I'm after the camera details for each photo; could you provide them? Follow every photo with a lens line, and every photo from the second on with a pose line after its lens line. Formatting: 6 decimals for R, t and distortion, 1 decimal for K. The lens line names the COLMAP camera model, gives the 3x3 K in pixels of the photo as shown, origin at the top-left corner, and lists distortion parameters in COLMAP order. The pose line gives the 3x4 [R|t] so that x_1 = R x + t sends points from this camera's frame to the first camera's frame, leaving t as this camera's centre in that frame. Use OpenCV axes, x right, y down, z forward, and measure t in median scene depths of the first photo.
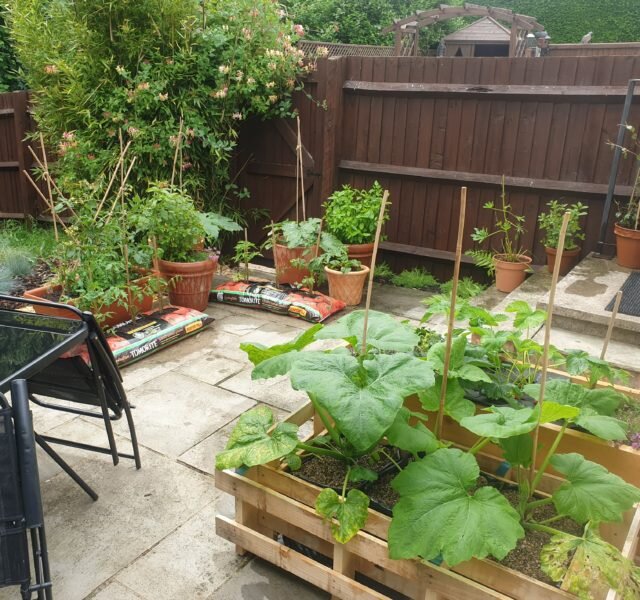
lens RADIAL K [[750.1, 0, 320.0], [0, 750.1, 300.0], [0, 0, 1]] dist [0.006819, -0.003598]
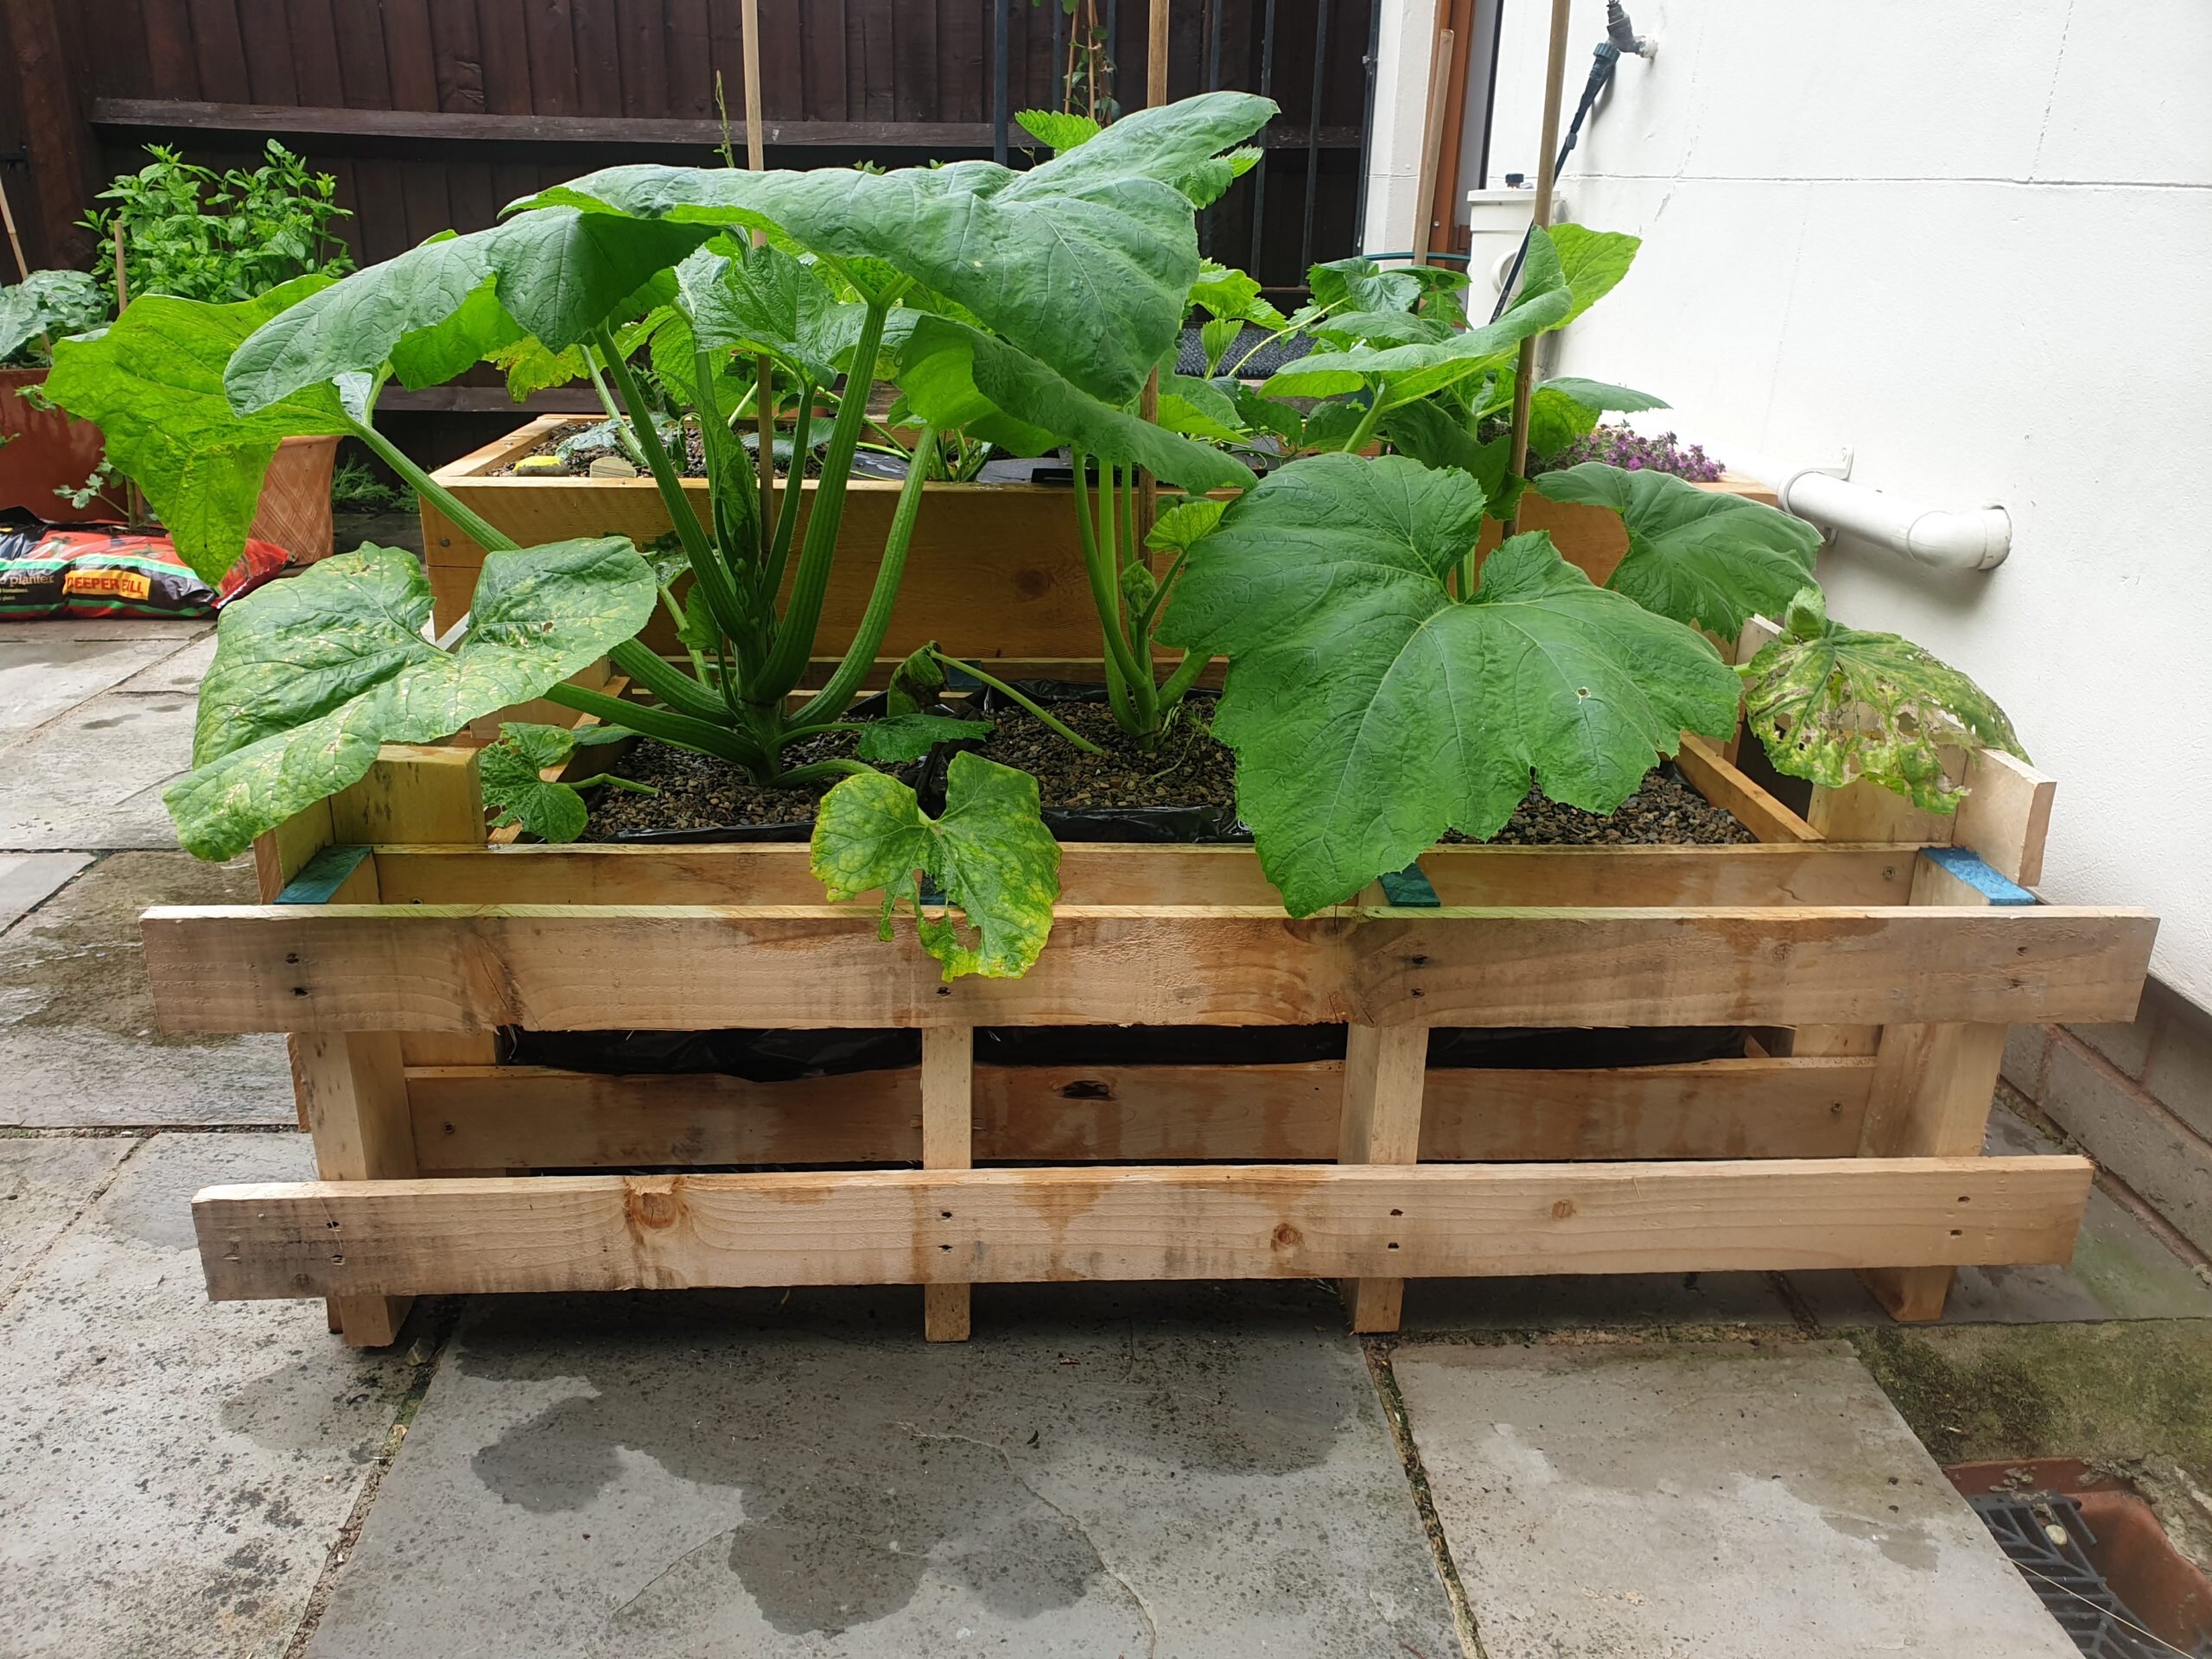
lens RADIAL K [[1648.9, 0, 1106.0], [0, 1648.9, 829.5], [0, 0, 1]] dist [0.042634, 0.000312]
pose [[0.786370, -0.229179, 0.573672, -0.175481], [0.234908, 0.969813, 0.065432, 0.223218], [-0.571350, 0.083307, 0.816468, 0.519736]]
